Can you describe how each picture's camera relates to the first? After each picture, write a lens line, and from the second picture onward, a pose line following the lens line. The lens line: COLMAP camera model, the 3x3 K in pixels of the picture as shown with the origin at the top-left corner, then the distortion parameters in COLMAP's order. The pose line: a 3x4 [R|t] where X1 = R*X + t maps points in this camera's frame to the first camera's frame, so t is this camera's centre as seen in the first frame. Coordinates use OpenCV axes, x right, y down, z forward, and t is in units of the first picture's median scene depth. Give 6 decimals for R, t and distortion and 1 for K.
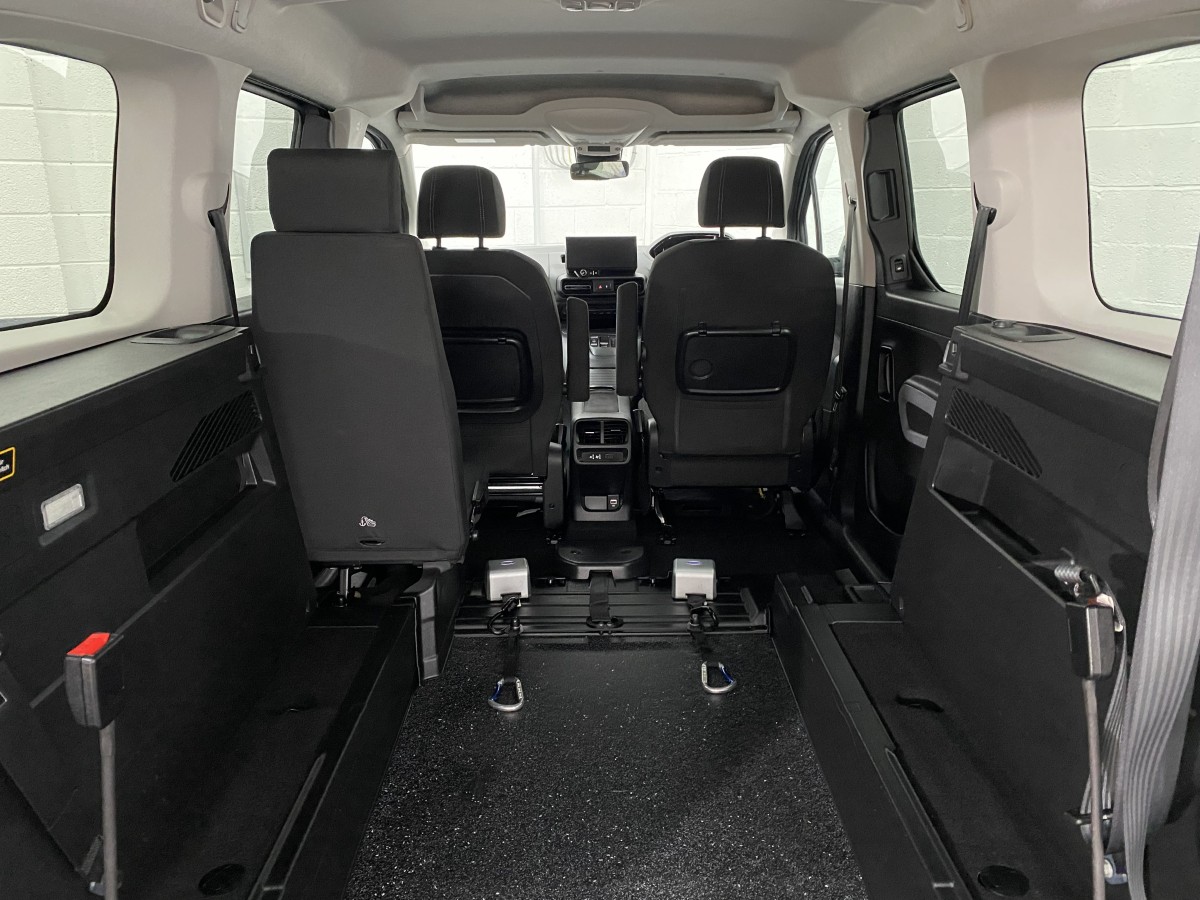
lens RADIAL K [[937.3, 0, 600.4], [0, 937.3, 455.7], [0, 0, 1]] dist [0.024875, -0.010573]
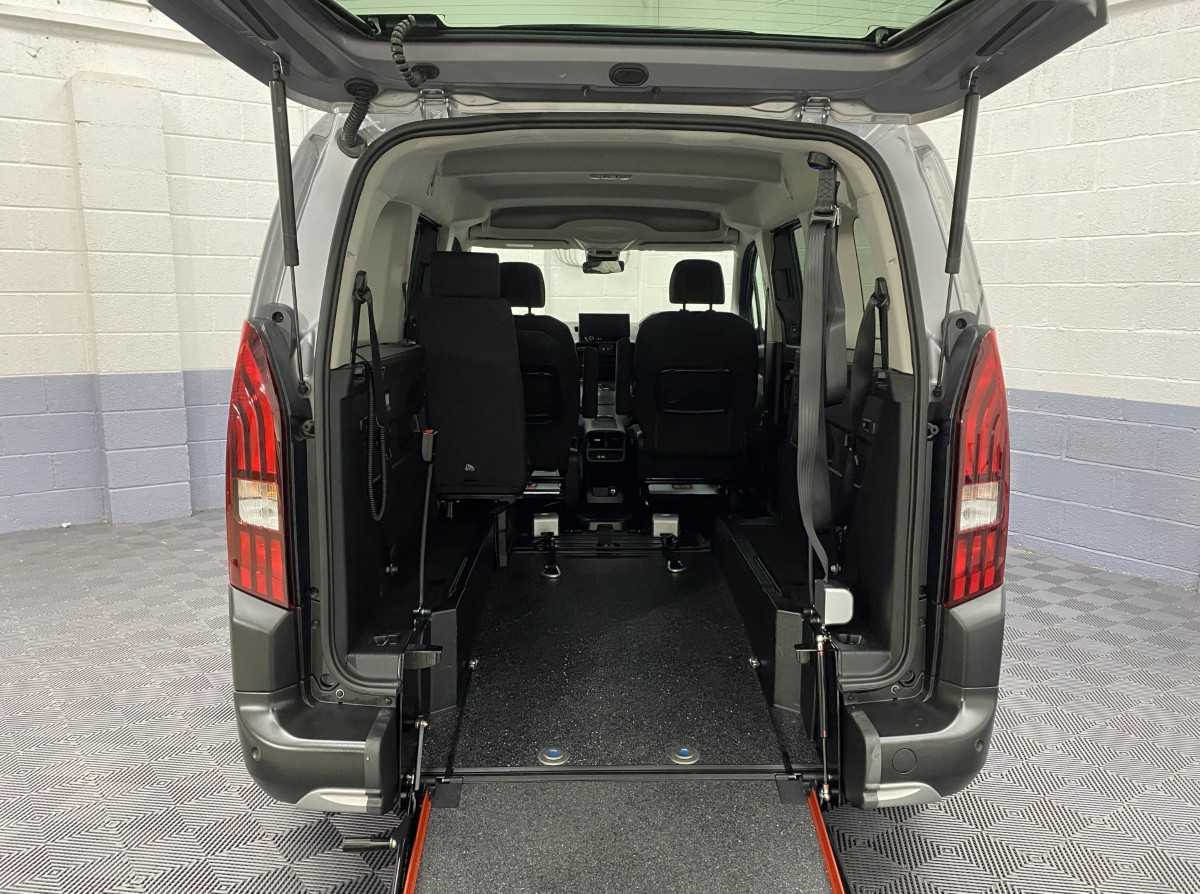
lens RADIAL K [[937.3, 0, 636.8], [0, 937.3, 476.2], [0, 0, 1]] dist [0.024875, -0.010573]
pose [[0.998940, 0.007456, 0.045417, -0.016448], [-0.003887, 0.996931, -0.078183, 0.150501], [-0.045860, 0.077924, 0.995904, -0.481881]]
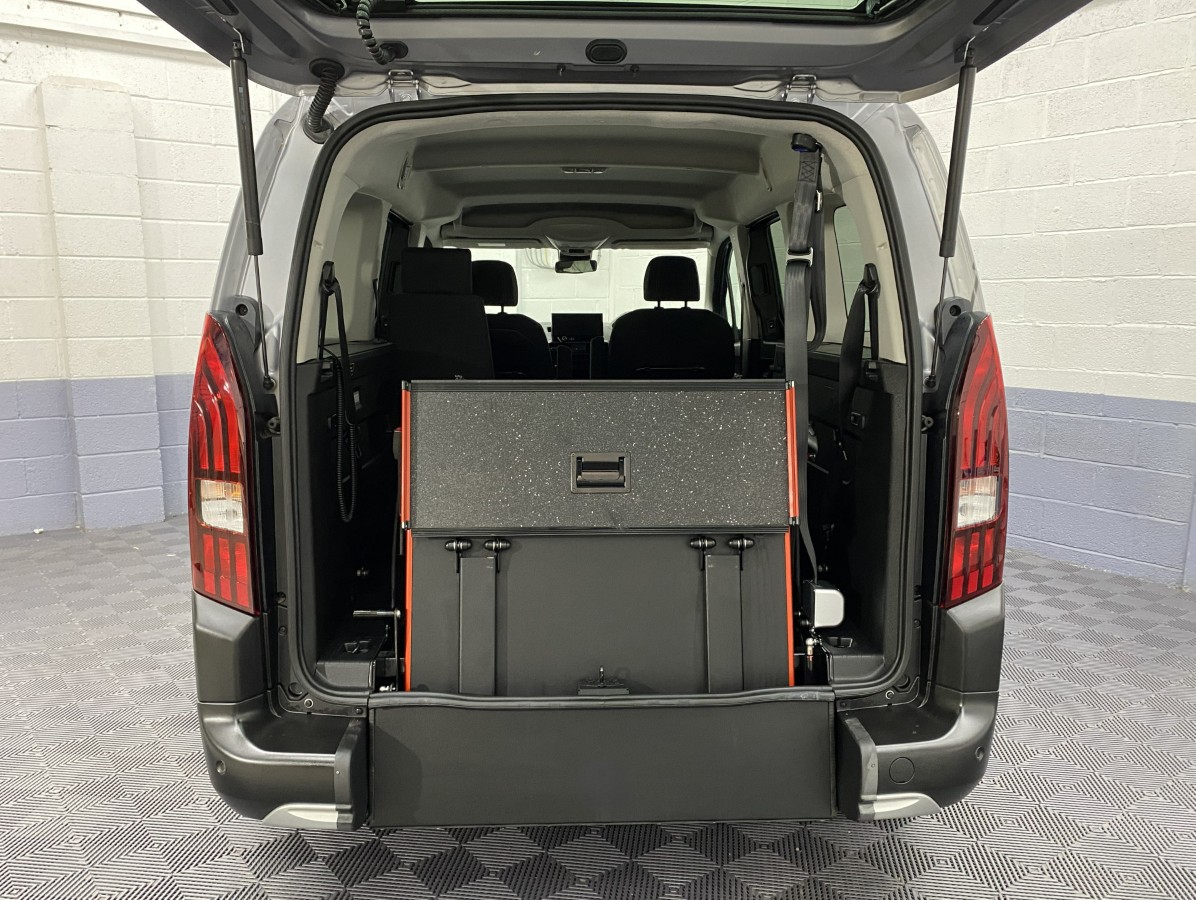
lens RADIAL K [[934.1, 0, 601.8], [0, 934.1, 457.9], [0, 0, 1]] dist [0.024875, -0.010573]
pose [[0.999295, -0.001145, 0.037533, -0.020527], [0.004897, 0.994972, -0.100037, 0.151448], [-0.037230, 0.100150, 0.994276, -0.449157]]
